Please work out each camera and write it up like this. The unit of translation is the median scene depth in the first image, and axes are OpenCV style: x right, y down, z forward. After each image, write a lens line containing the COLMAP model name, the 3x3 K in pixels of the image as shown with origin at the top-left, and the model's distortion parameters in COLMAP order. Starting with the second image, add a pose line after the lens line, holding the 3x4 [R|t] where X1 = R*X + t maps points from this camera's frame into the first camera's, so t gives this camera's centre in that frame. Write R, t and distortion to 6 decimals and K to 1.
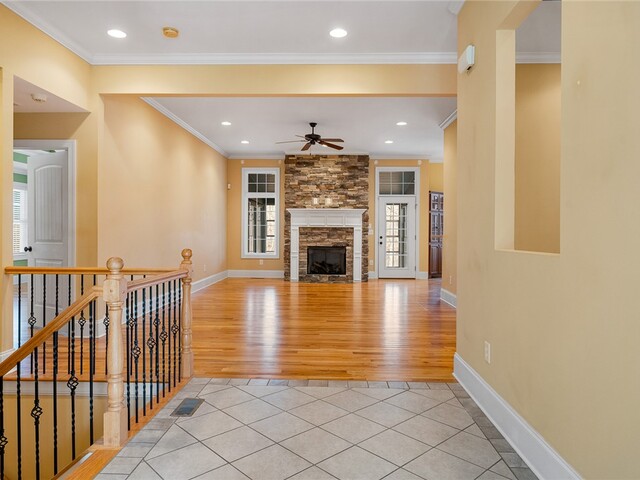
lens RADIAL K [[429.4, 0, 319.0], [0, 429.4, 233.4], [0, 0, 1]] dist [-0.009606, -0.000247]
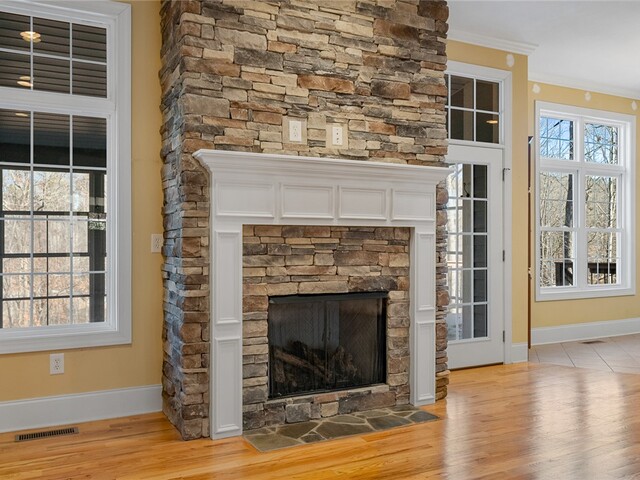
lens RADIAL K [[560.7, 0, 319.1], [0, 560.7, 241.7], [0, 0, 1]] dist [0.007435, 0.004481]
pose [[0.876959, -0.006056, 0.480526, -0.168417], [0.006779, 0.999977, 0.000231, -0.004317], [-0.480517, 0.003055, 0.876980, 0.677284]]
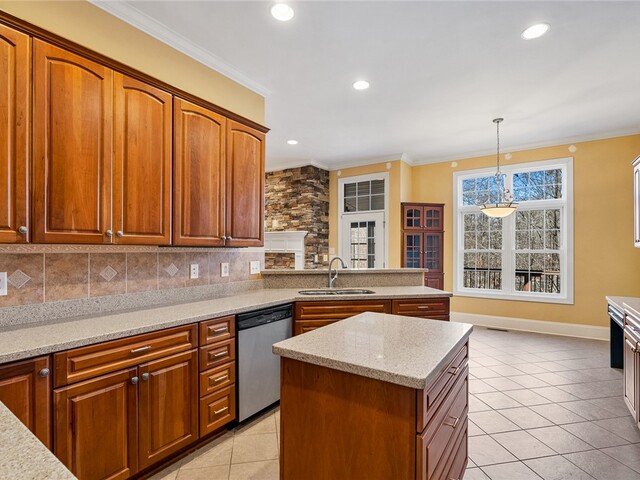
lens RADIAL K [[324.1, 0, 329.1], [0, 324.1, 249.3], [0, 0, 1]] dist [-0.001536, -0.000666]
pose [[0.850214, -0.006714, -0.526394, 0.468849], [0.002546, 0.999959, -0.008643, -0.015439], [0.526431, 0.006008, 0.850197, 0.490580]]
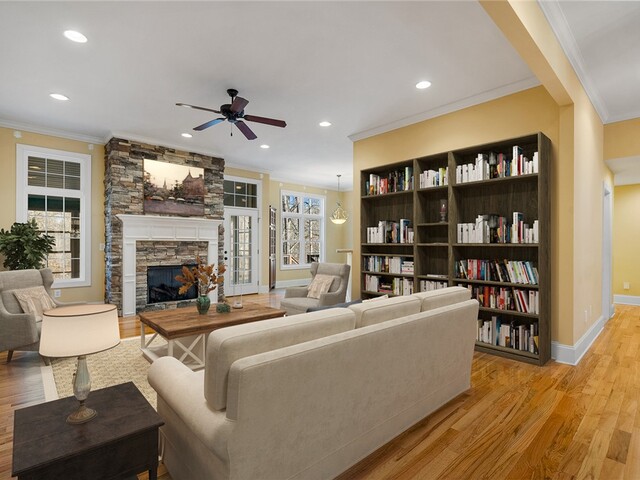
lens RADIAL K [[324.1, 0, 317.6], [0, 324.1, 244.5], [0, 0, 1]] dist [-0.001536, -0.000666]
pose [[0.719388, -0.003628, 0.694599, -0.205228], [0.003553, 0.999992, 0.001544, -0.007917], [-0.694600, 0.001357, 0.719395, 0.390972]]
